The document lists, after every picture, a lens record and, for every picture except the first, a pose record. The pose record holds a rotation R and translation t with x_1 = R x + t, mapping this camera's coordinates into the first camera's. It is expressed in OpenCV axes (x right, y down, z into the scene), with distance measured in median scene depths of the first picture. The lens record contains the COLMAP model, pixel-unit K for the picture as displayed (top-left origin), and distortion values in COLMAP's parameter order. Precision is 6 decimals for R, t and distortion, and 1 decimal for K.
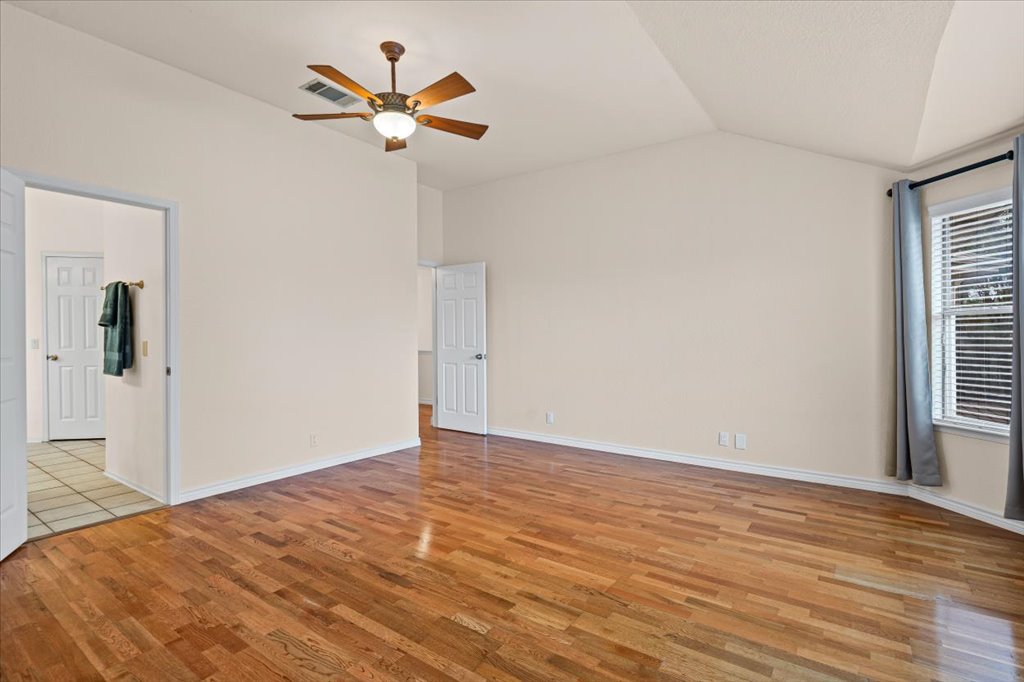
lens RADIAL K [[470.5, 0, 512.7], [0, 470.5, 337.5], [0, 0, 1]] dist [0.001897, 0.000477]
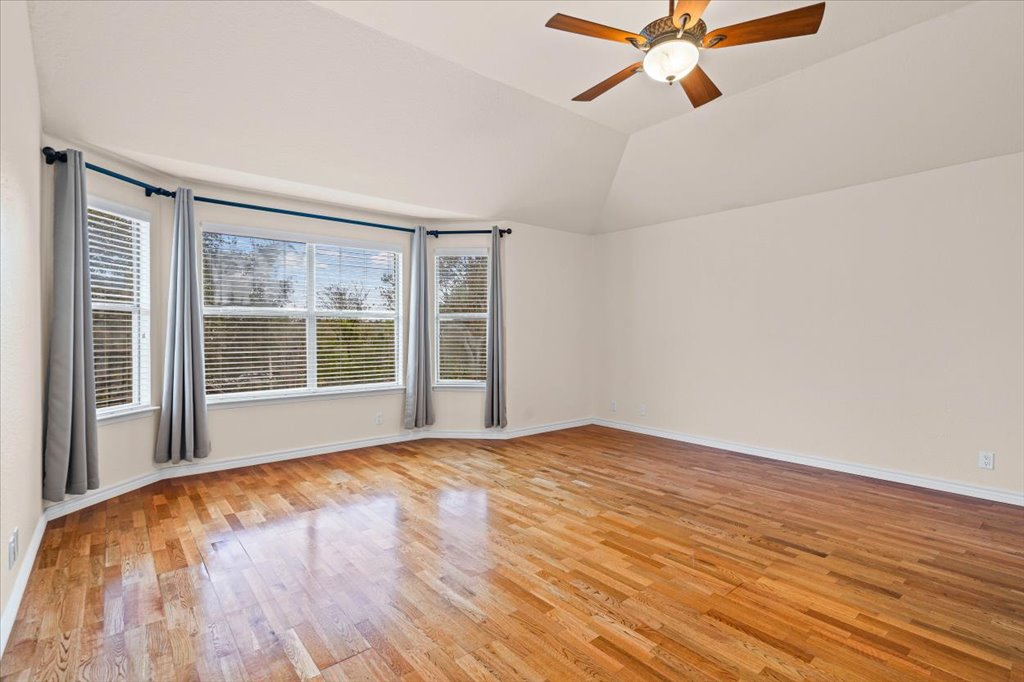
lens RADIAL K [[470.5, 0, 512.0], [0, 470.5, 336.2], [0, 0, 1]] dist [0.001897, 0.000477]
pose [[-0.965805, -0.004479, 0.259233, -0.216051], [-0.000928, 0.999904, 0.013819, -0.005713], [-0.259270, 0.013106, -0.965716, 2.055529]]
